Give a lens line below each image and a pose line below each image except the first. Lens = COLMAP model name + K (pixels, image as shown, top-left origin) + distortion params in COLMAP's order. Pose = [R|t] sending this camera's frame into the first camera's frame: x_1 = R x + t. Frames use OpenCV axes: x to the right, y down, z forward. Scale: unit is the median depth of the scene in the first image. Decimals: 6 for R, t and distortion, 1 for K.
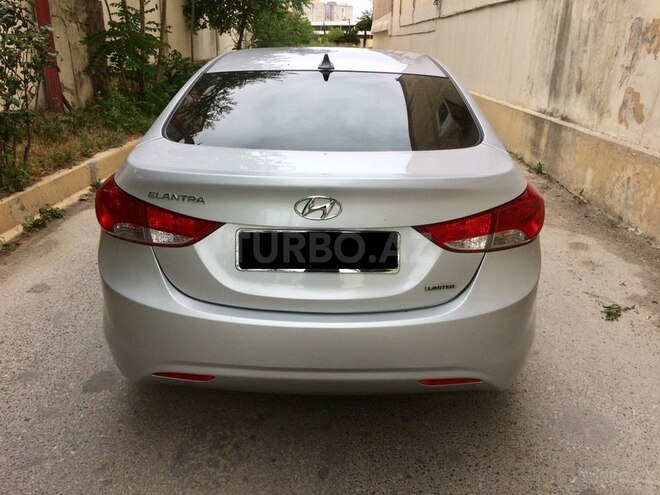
lens RADIAL K [[565.2, 0, 330.2], [0, 565.2, 245.5], [0, 0, 1]] dist [0.084059, -0.117019]
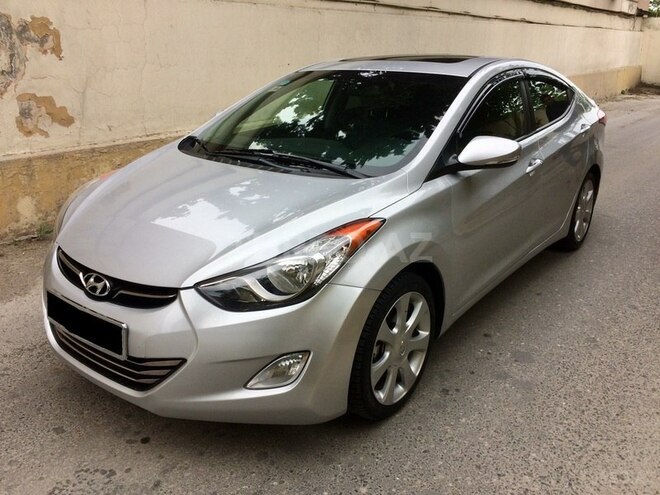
lens RADIAL K [[565.2, 0, 330.2], [0, 565.2, 245.5], [0, 0, 1]] dist [0.084059, -0.117019]
pose [[-0.805925, -0.214353, 0.551850, -0.365168], [0.178938, 0.800354, 0.572201, -0.484022], [-0.564328, 0.559898, -0.606669, 1.333793]]
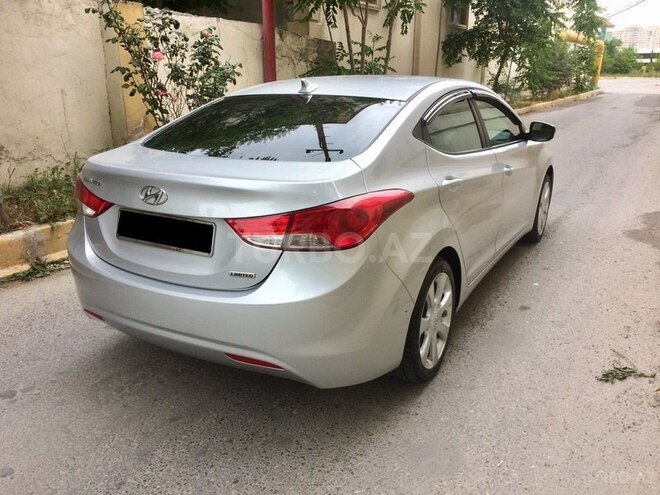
lens RADIAL K [[565.2, 0, 330.2], [0, 565.2, 245.5], [0, 0, 1]] dist [0.084059, -0.117019]
pose [[0.869064, 0.122831, -0.479209, 0.333447], [-0.148155, 0.988847, -0.015223, 0.002077], [0.471994, 0.084227, 0.877569, 0.024173]]
